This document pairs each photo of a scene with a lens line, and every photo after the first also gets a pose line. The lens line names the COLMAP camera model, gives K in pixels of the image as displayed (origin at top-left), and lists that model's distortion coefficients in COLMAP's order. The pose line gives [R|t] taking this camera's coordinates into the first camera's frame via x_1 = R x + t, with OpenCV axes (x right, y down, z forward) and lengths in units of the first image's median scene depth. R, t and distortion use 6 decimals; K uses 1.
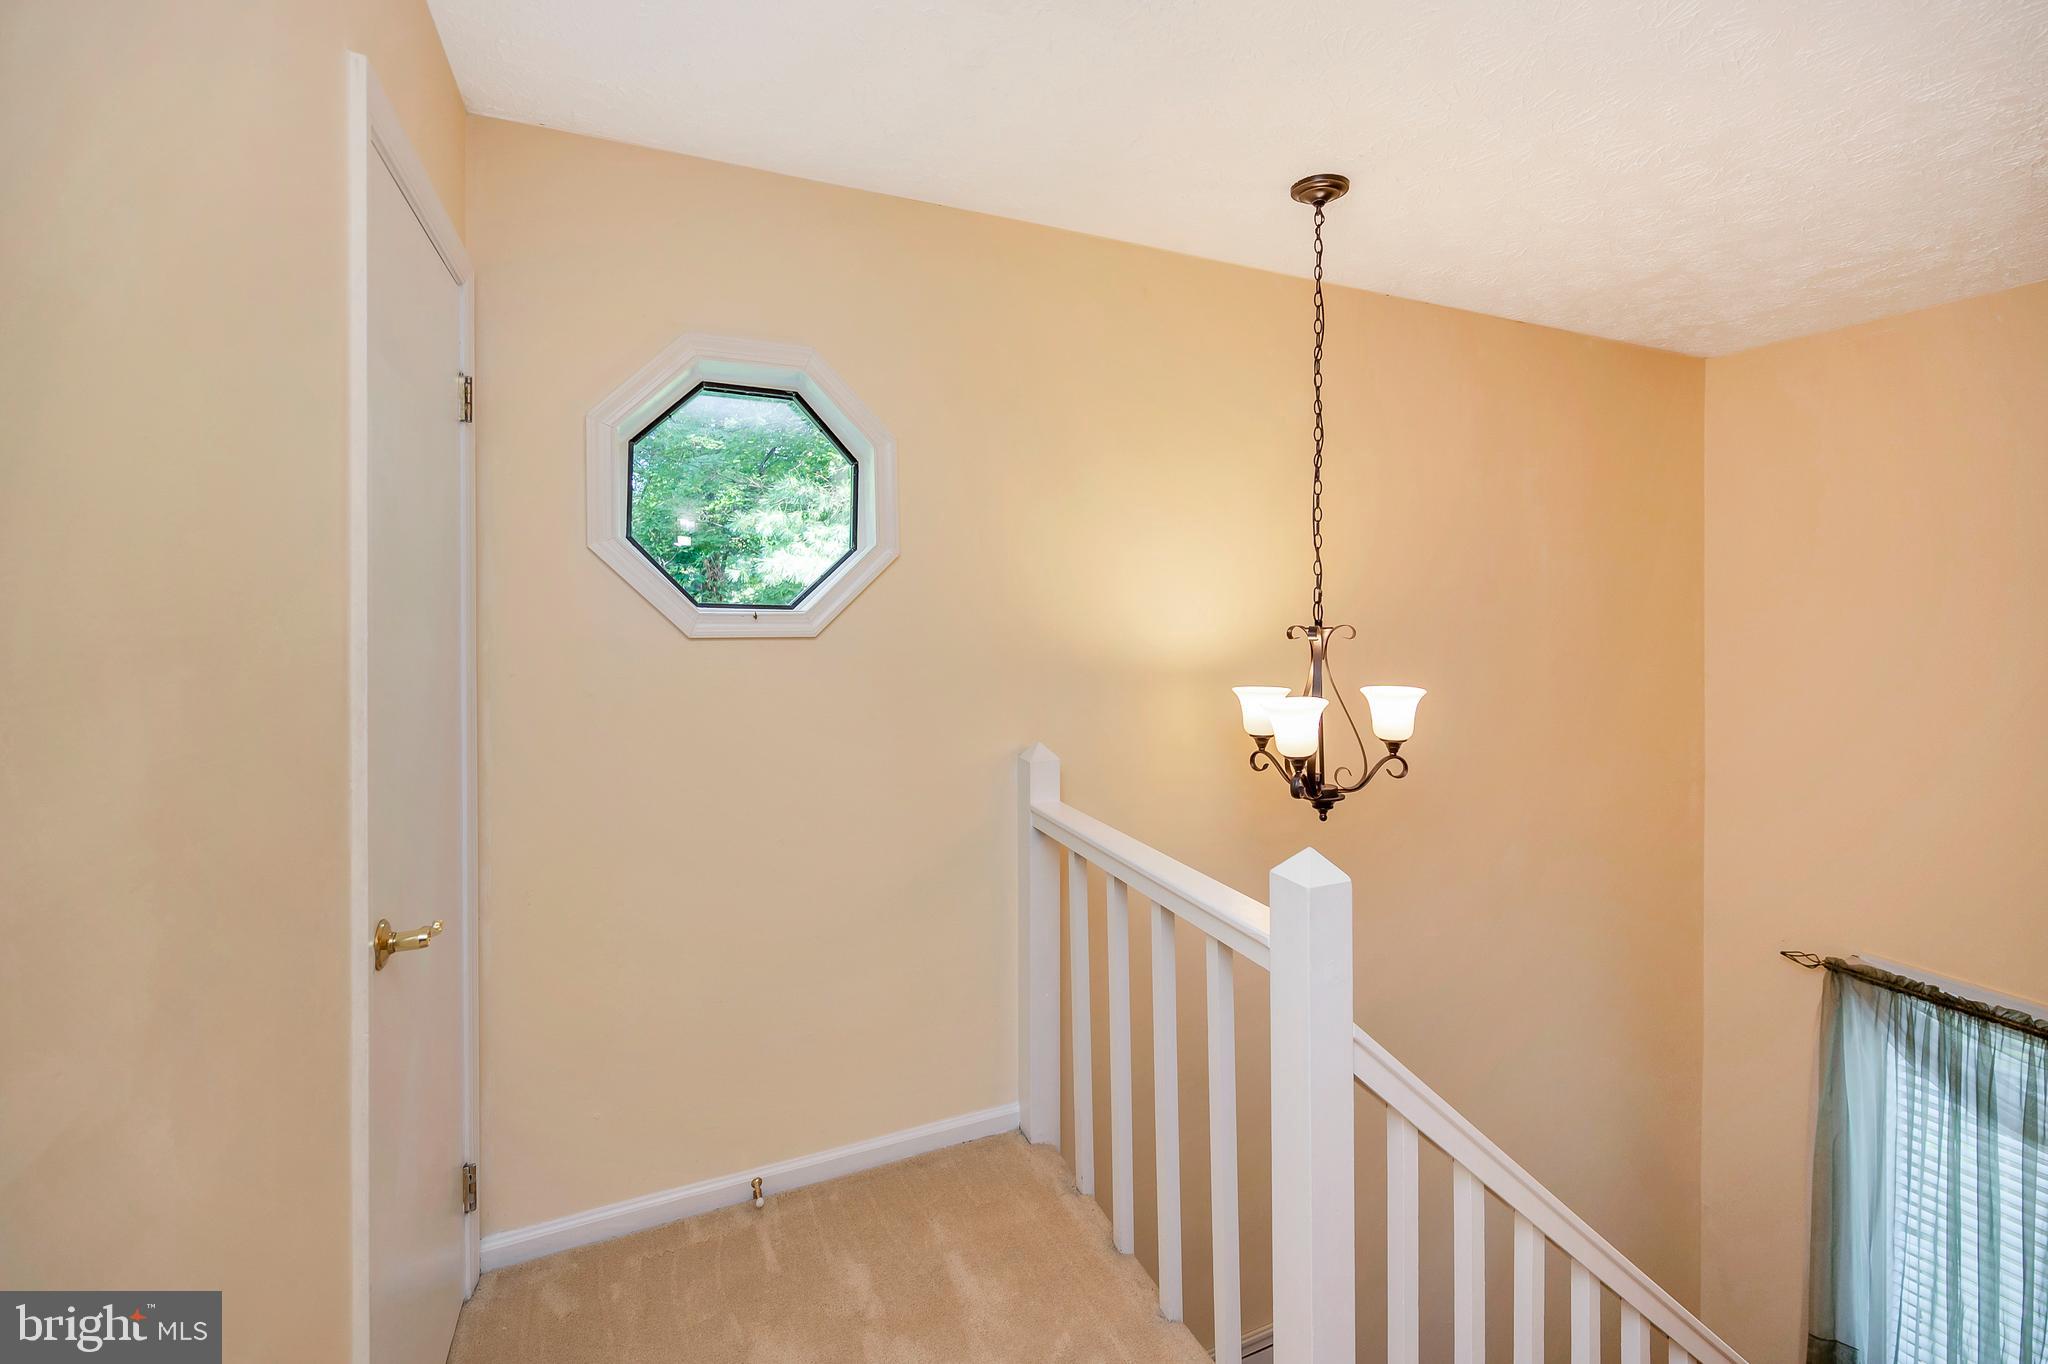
lens RADIAL K [[831.8, 0, 1036.5], [0, 831.8, 637.9], [0, 0, 1]] dist [-0.000555, -0.000682]
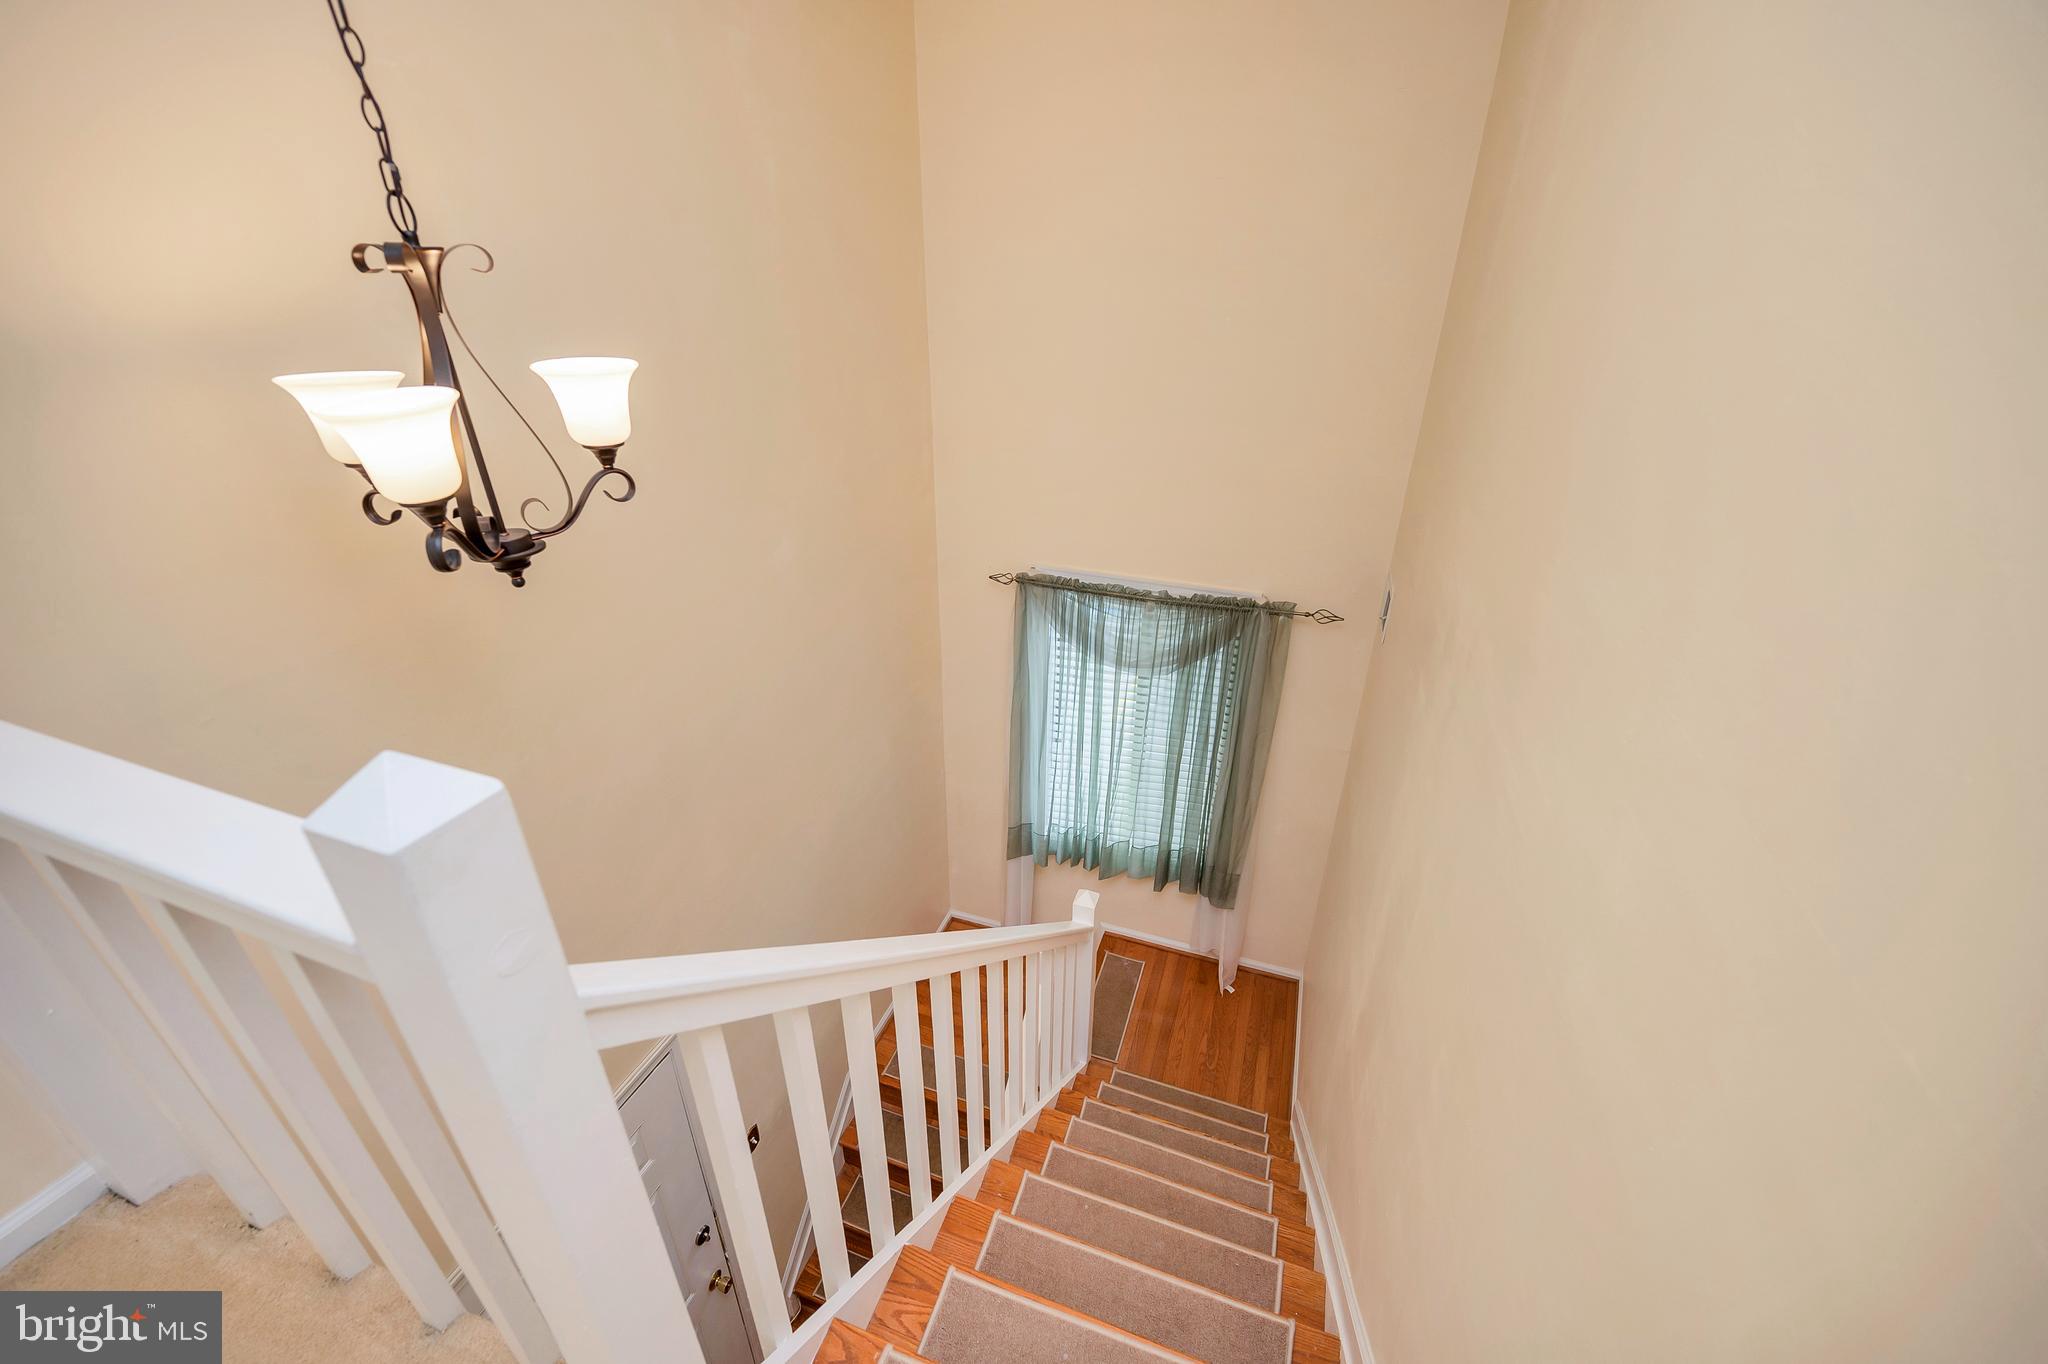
lens RADIAL K [[823.1, 0, 1033.9], [0, 823.1, 699.4], [0, 0, 1]] dist [0.001886, -0.000060]
pose [[0.685060, -0.321949, 0.653485, 0.107111], [0.004746, 0.898997, 0.437928, 0.012042], [-0.728472, -0.296906, 0.617395, 0.179206]]
